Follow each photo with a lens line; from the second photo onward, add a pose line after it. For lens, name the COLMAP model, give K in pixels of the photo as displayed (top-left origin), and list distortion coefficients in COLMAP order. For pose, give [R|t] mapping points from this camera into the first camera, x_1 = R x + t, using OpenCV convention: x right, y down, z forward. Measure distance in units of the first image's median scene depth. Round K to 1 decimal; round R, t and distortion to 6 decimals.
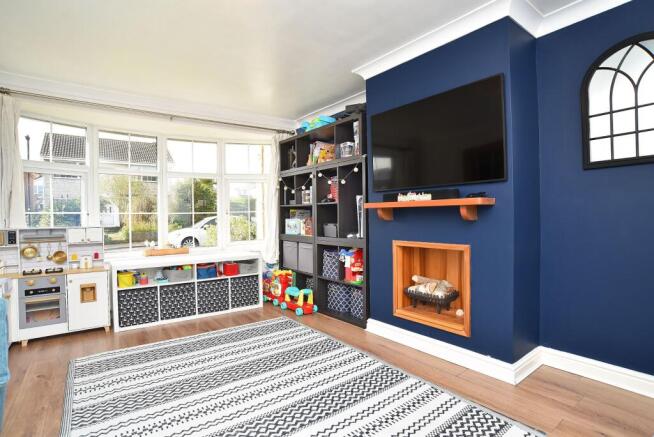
lens RADIAL K [[338.3, 0, 327.0], [0, 338.3, 218.5], [0, 0, 1]] dist [-0.046272, 0.001466]
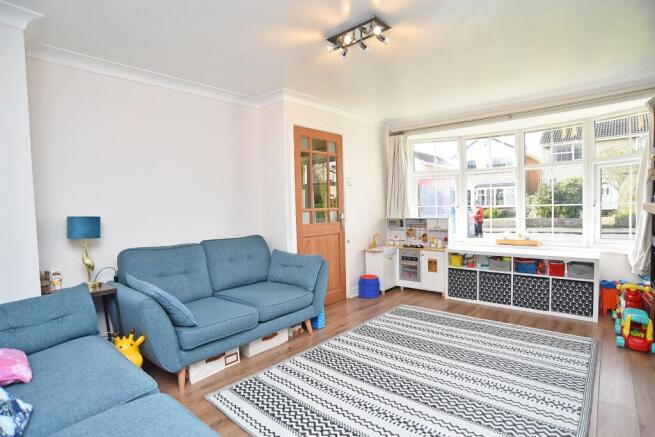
lens RADIAL K [[338.8, 0, 327.5], [0, 338.8, 218.5], [0, 0, 1]] dist [-0.046272, 0.001466]
pose [[0.205550, 0.043837, -0.977664, 0.554681], [0.016856, 0.998690, 0.048323, -0.048875], [0.978501, -0.026412, 0.204542, 0.258610]]
